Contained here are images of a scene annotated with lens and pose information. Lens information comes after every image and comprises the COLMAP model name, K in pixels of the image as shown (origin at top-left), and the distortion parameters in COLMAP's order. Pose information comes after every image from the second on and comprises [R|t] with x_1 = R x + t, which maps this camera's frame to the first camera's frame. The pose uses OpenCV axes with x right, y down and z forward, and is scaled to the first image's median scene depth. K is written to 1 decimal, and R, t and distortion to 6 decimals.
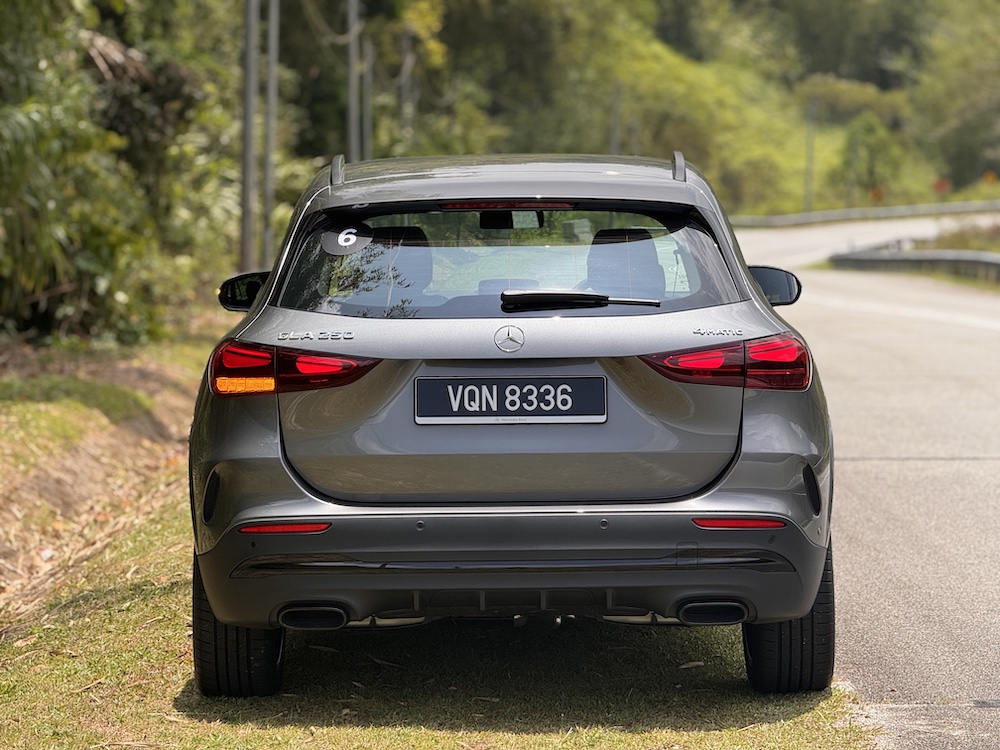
lens RADIAL K [[3465.5, 0, 500.0], [0, 3465.5, 375.0], [0, 0, 1]] dist [0.234918, -0.107898]
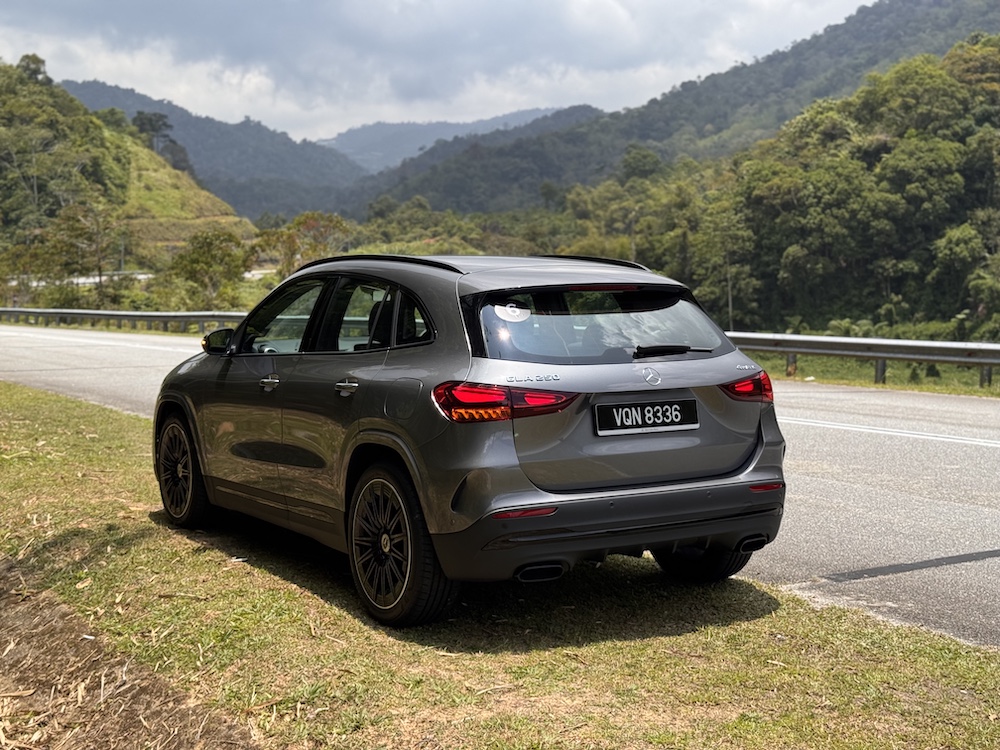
lens RADIAL K [[1408.5, 0, 500.0], [0, 1408.5, 375.0], [0, 0, 1]] dist [0.312617, -0.814255]
pose [[0.853928, -0.029754, 0.519539, -0.406979], [0.027760, 0.999547, 0.011616, -0.021740], [-0.519650, 0.004503, 0.854368, 0.556454]]
